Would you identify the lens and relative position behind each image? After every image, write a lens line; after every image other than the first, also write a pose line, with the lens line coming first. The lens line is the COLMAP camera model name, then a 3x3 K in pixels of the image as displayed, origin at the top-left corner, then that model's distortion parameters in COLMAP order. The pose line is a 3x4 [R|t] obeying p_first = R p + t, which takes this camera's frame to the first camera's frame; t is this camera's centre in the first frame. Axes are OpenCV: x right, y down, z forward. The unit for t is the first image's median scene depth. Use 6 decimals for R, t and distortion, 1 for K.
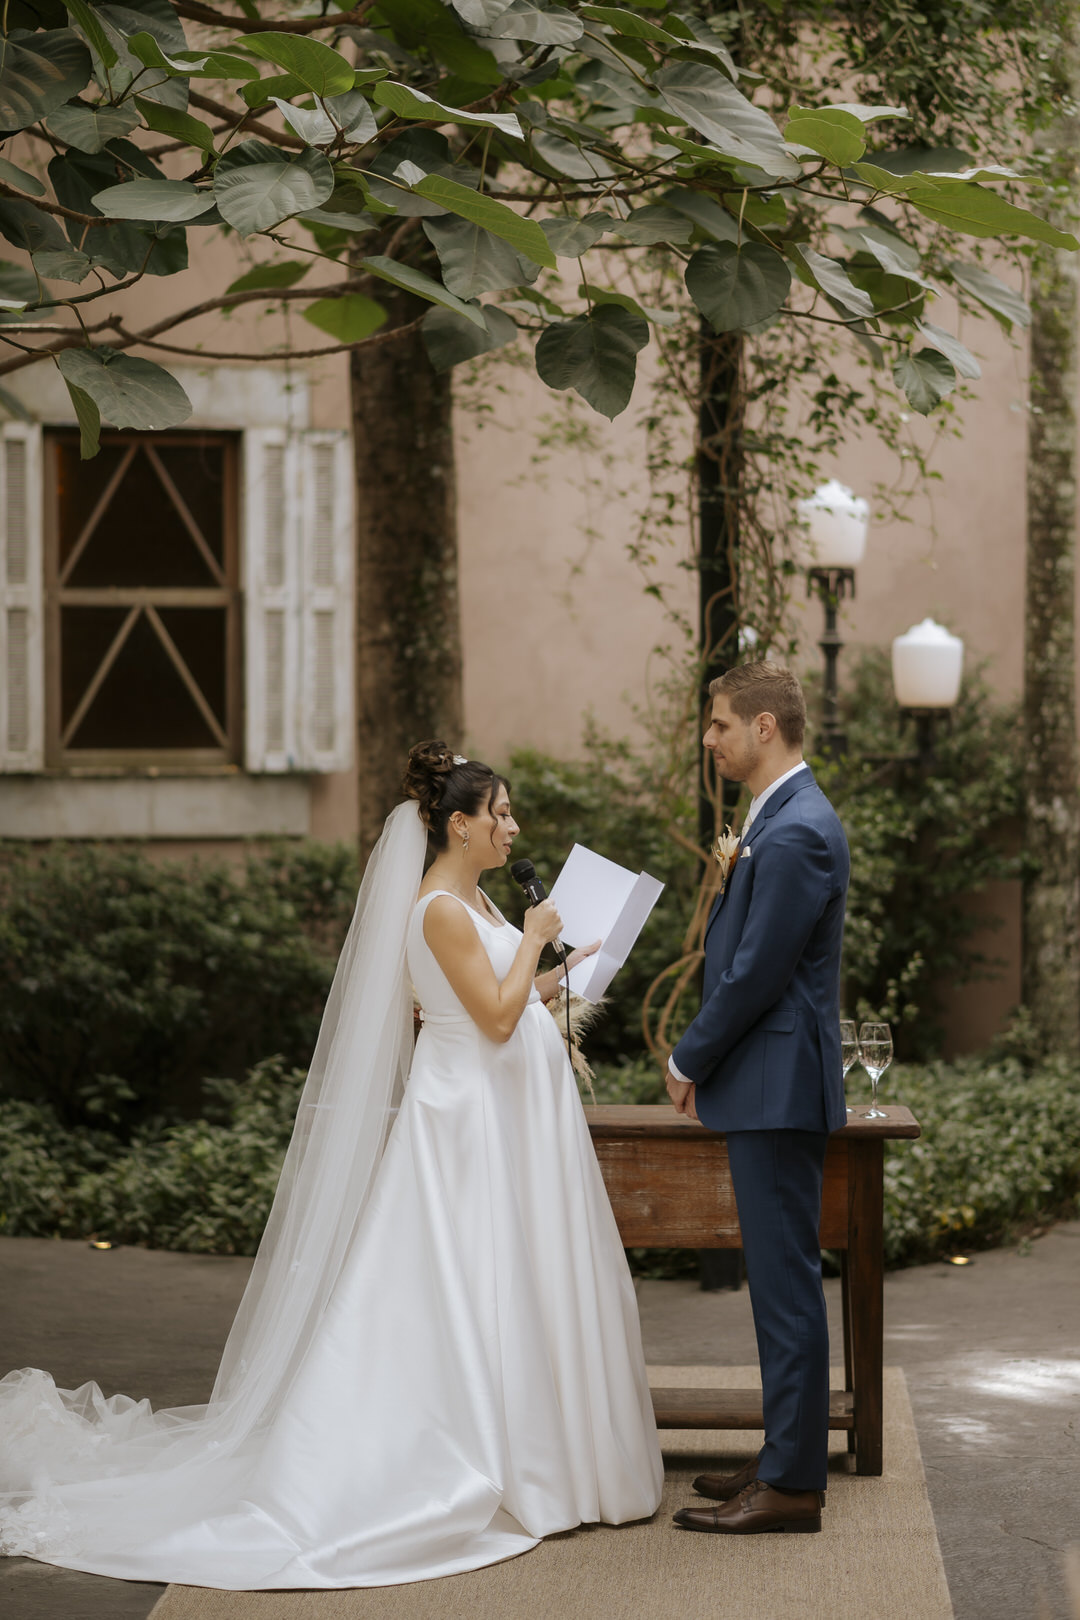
lens RADIAL K [[3937.6, 0, 540.0], [0, 3937.6, 810.0], [0, 0, 1]] dist [0.317209, -0.133685]
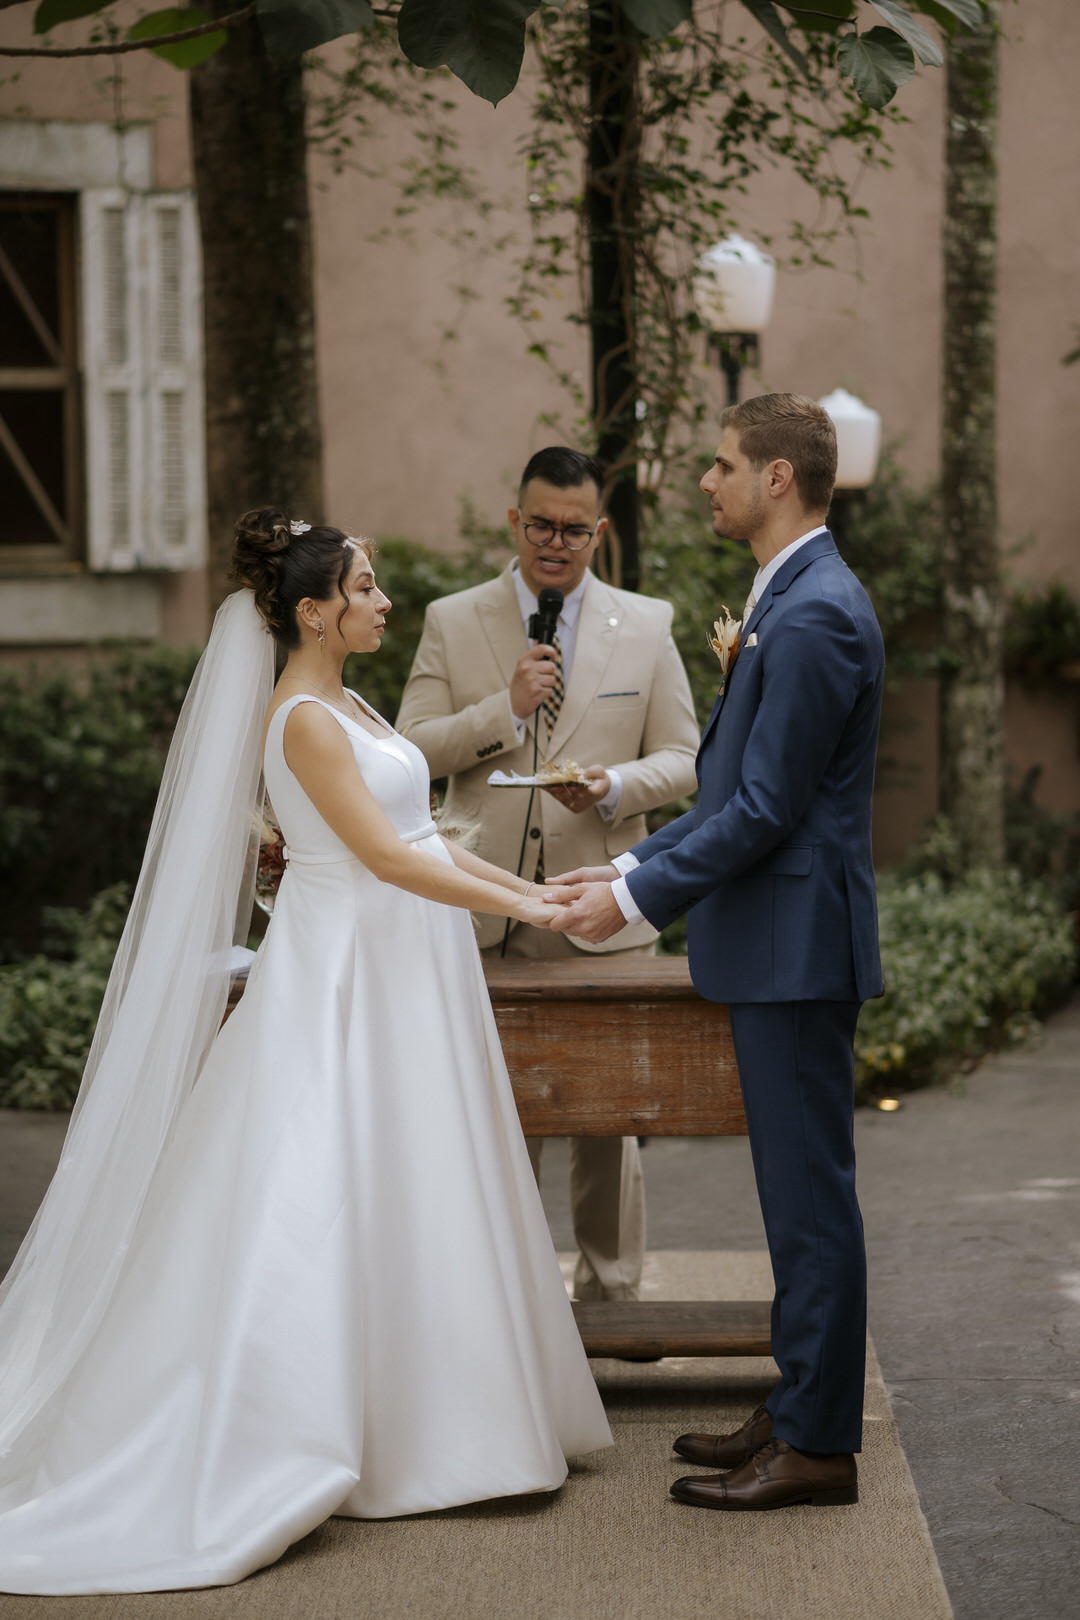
lens RADIAL K [[3942.4, 0, 540.0], [0, 3942.4, 810.0], [0, 0, 1]] dist [-0.041594, -0.307944]
pose [[0.999438, -0.013080, 0.030877, 0.000890], [0.011539, 0.998705, 0.049542, 0.002256], [-0.031485, -0.049158, 0.998295, 0.107808]]
